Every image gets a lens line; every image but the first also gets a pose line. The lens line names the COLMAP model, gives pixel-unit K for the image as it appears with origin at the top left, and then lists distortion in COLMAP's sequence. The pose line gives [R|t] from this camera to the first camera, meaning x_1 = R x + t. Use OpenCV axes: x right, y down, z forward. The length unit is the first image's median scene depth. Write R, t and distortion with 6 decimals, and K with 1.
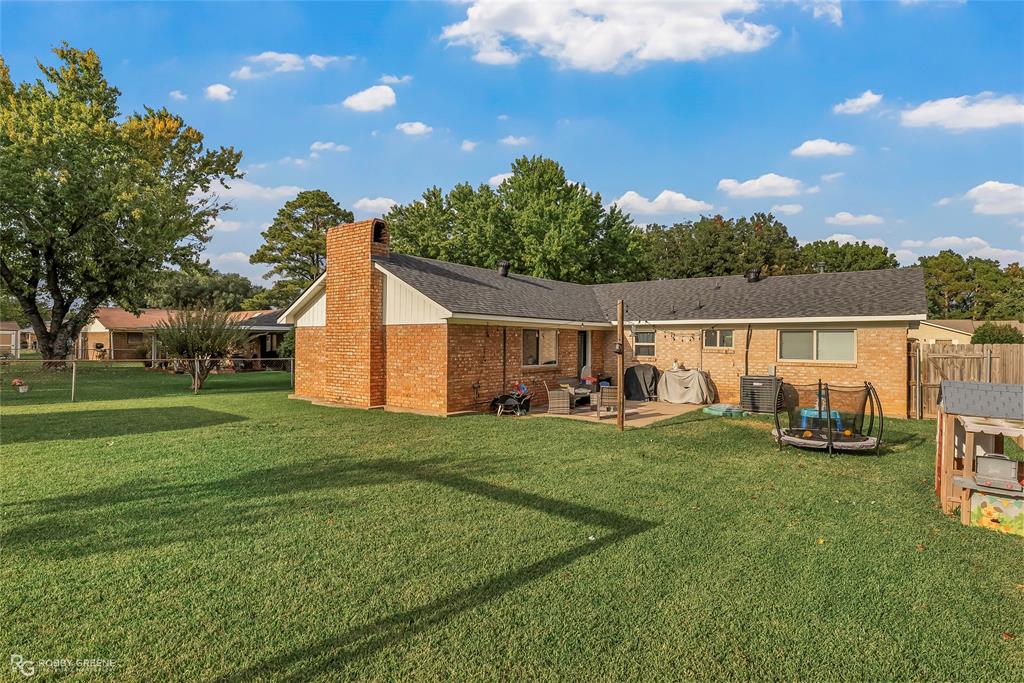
lens RADIAL K [[517.6, 0, 513.0], [0, 517.6, 342.2], [0, 0, 1]] dist [-0.002015, -0.000302]
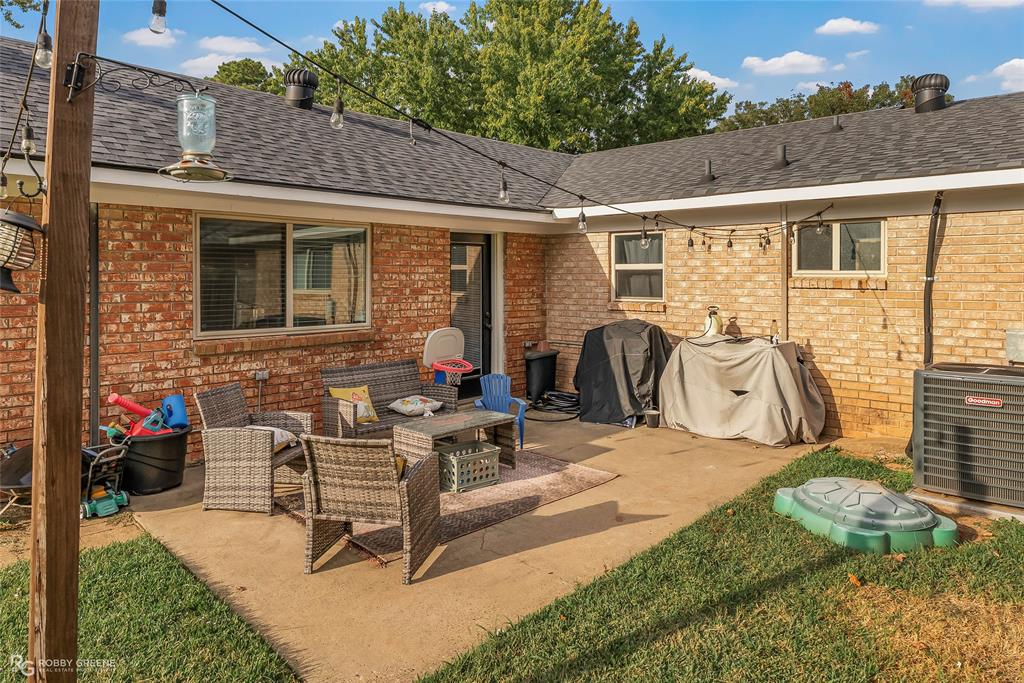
lens RADIAL K [[656.4, 0, 524.9], [0, 656.4, 286.2], [0, 0, 1]] dist [-0.000782, -0.001538]
pose [[0.996907, -0.007194, -0.078257, 0.213994], [0.008093, 0.999905, 0.011175, 0.012043], [0.078169, -0.011774, 0.996871, 0.524499]]
